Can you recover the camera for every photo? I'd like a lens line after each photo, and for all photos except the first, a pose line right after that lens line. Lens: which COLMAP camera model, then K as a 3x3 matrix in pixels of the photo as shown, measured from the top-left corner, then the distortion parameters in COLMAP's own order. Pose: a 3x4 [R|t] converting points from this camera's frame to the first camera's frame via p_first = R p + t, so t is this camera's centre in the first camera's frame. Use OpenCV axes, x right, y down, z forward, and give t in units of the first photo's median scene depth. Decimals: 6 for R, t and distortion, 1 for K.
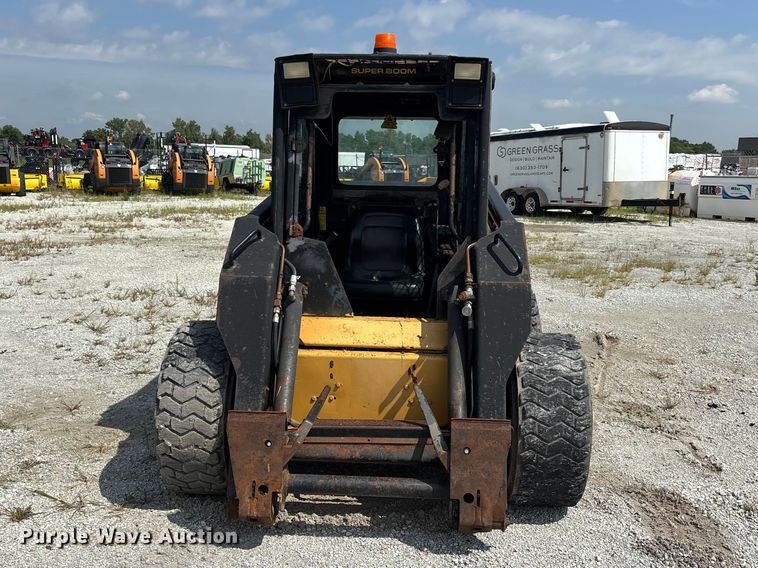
lens RADIAL K [[753.9, 0, 379.0], [0, 753.9, 284.0], [0, 0, 1]] dist [0.057760, -0.019669]
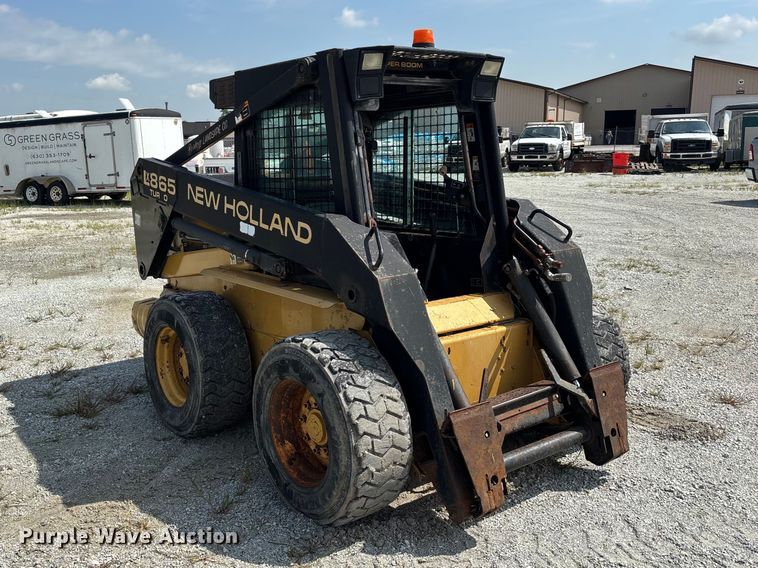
lens RADIAL K [[739.1, 0, 304.7], [0, 739.1, 262.8], [0, 0, 1]] dist [0.106067, -0.198087]
pose [[0.782648, -0.128612, 0.609032, -0.809680], [0.131815, 0.990476, 0.039772, -0.076946], [-0.608347, 0.049152, 0.792148, 0.312811]]
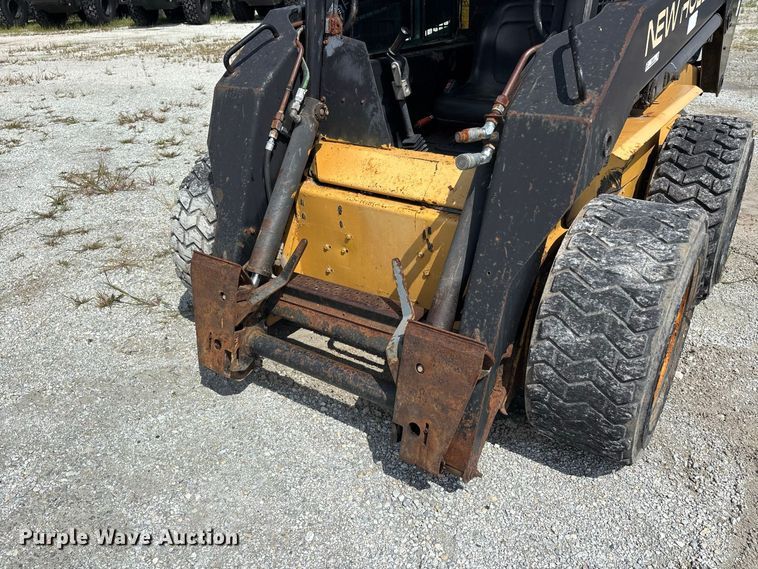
lens RADIAL K [[599.9, 0, 378.9], [0, 599.9, 295.4], [0, 0, 1]] dist [0.066724, -0.097988]
pose [[0.850733, 0.208892, -0.482305, 0.293560], [-0.041440, 0.941431, 0.334651, -0.022252], [0.523963, -0.264712, 0.809562, 0.482174]]
